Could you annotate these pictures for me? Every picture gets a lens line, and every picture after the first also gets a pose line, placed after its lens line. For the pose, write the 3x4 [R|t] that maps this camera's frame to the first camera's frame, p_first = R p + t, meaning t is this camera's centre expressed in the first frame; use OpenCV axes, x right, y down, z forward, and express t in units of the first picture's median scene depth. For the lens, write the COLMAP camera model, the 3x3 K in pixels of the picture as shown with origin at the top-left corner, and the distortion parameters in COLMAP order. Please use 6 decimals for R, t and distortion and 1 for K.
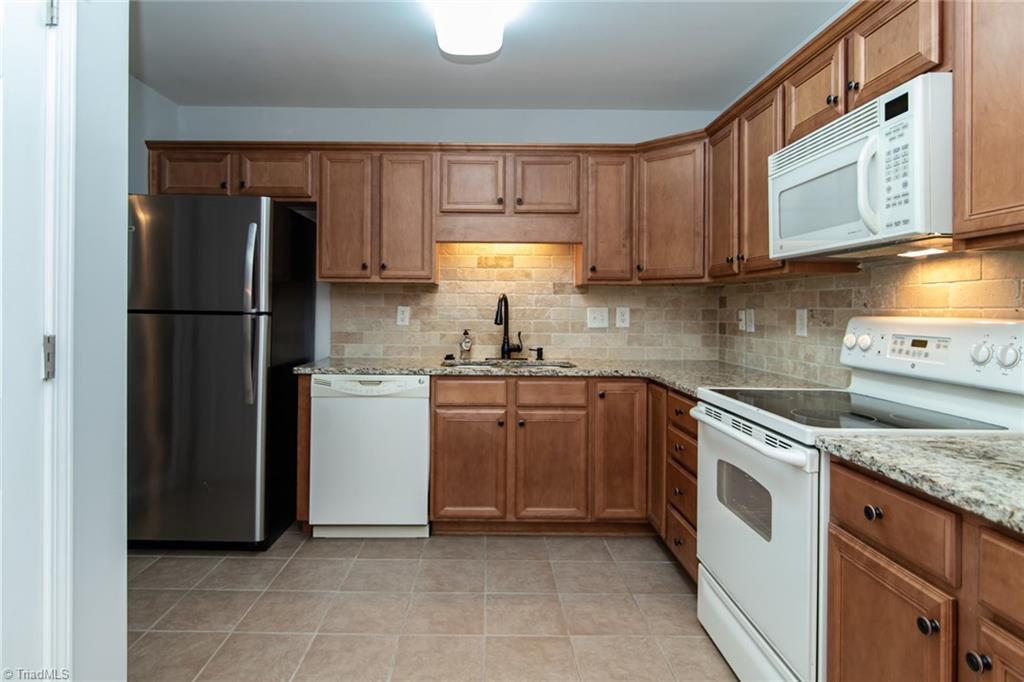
lens RADIAL K [[564.3, 0, 487.2], [0, 564.3, 307.2], [0, 0, 1]] dist [-0.002268, -0.001305]
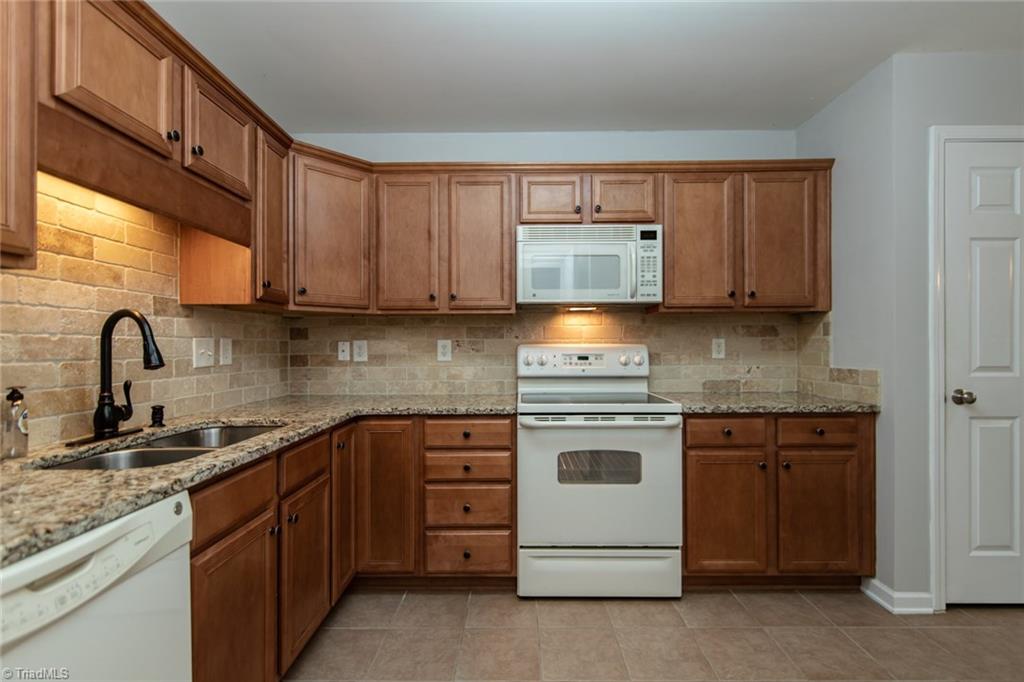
lens RADIAL K [[461.2, 0, 515.2], [0, 461.2, 344.0], [0, 0, 1]] dist [0.000894, -0.000156]
pose [[0.013459, -0.002674, 0.999906, -0.433369], [0.001626, 0.999995, 0.002652, 0.008261], [-0.999908, 0.001590, 0.013463, 0.709936]]
